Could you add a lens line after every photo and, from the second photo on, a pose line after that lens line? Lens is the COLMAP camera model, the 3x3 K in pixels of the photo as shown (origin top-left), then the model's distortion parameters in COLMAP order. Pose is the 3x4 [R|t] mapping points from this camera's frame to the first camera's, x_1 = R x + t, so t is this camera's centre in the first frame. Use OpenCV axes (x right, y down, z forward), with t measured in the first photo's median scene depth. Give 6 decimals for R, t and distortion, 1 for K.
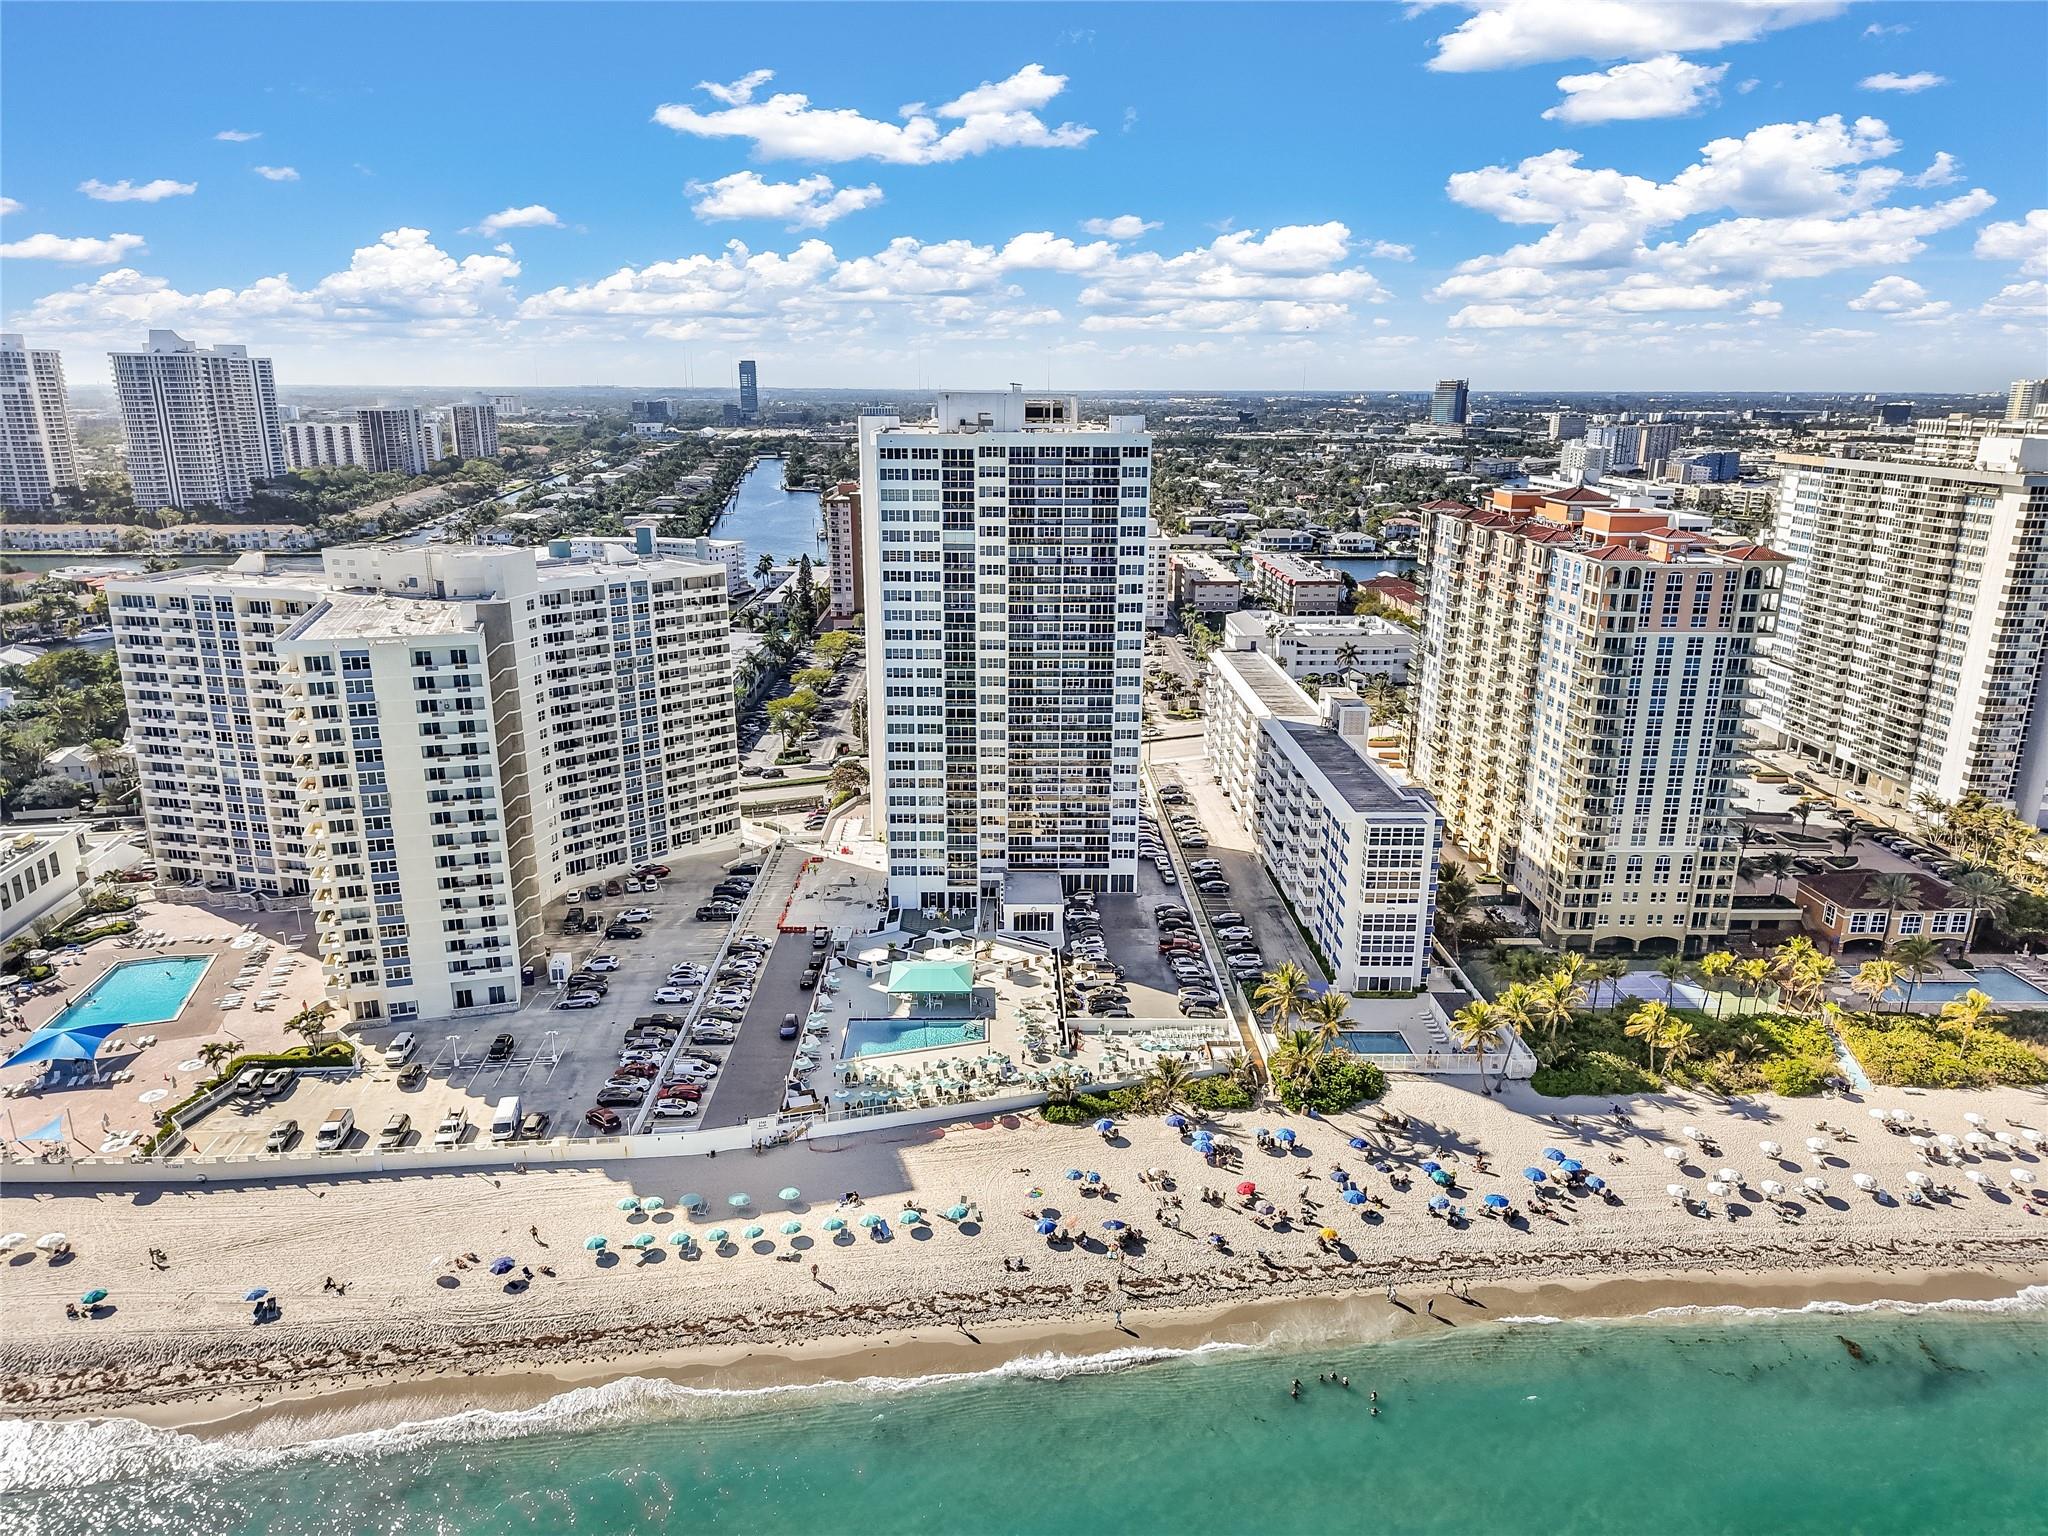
lens RADIAL K [[1369.9, 0, 1025.5], [0, 1369.9, 795.5], [0, 0, 1]] dist [0.037507, -0.036781]
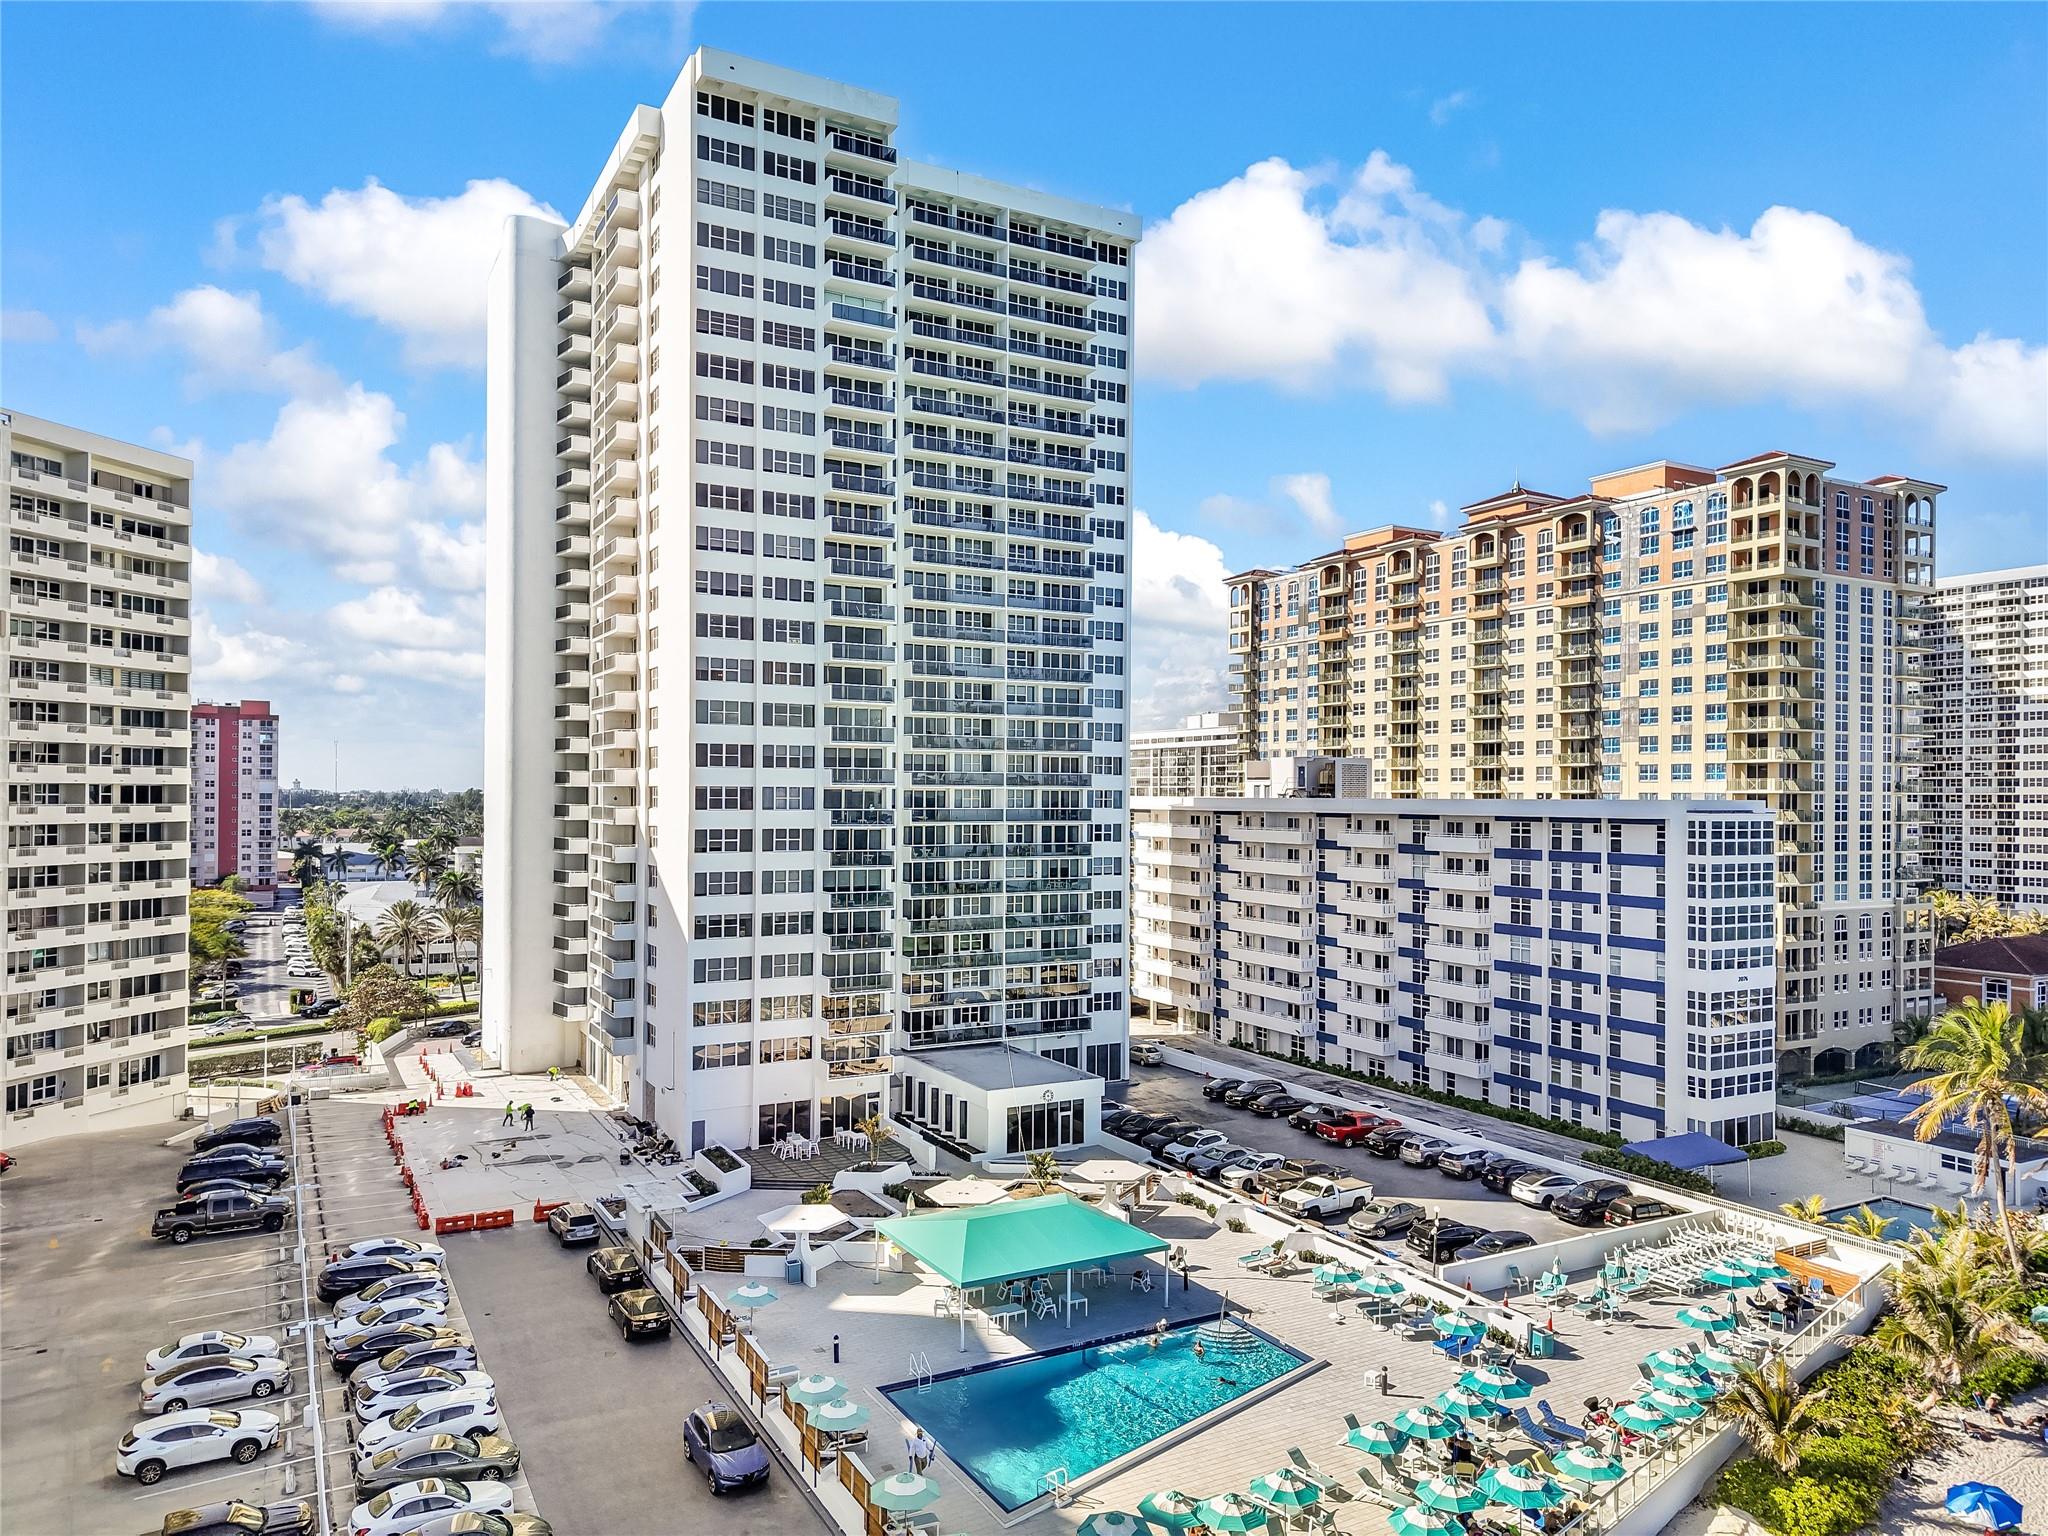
lens RADIAL K [[1369.8, 0, 1023.3], [0, 1369.8, 792.7], [0, 0, 1]] dist [0.013230, -0.000528]
pose [[0.883466, 0.001103, 0.468494, -0.220328], [0.133192, 0.958142, -0.253425, 0.104350], [-0.449163, 0.286292, 0.846339, 0.609830]]
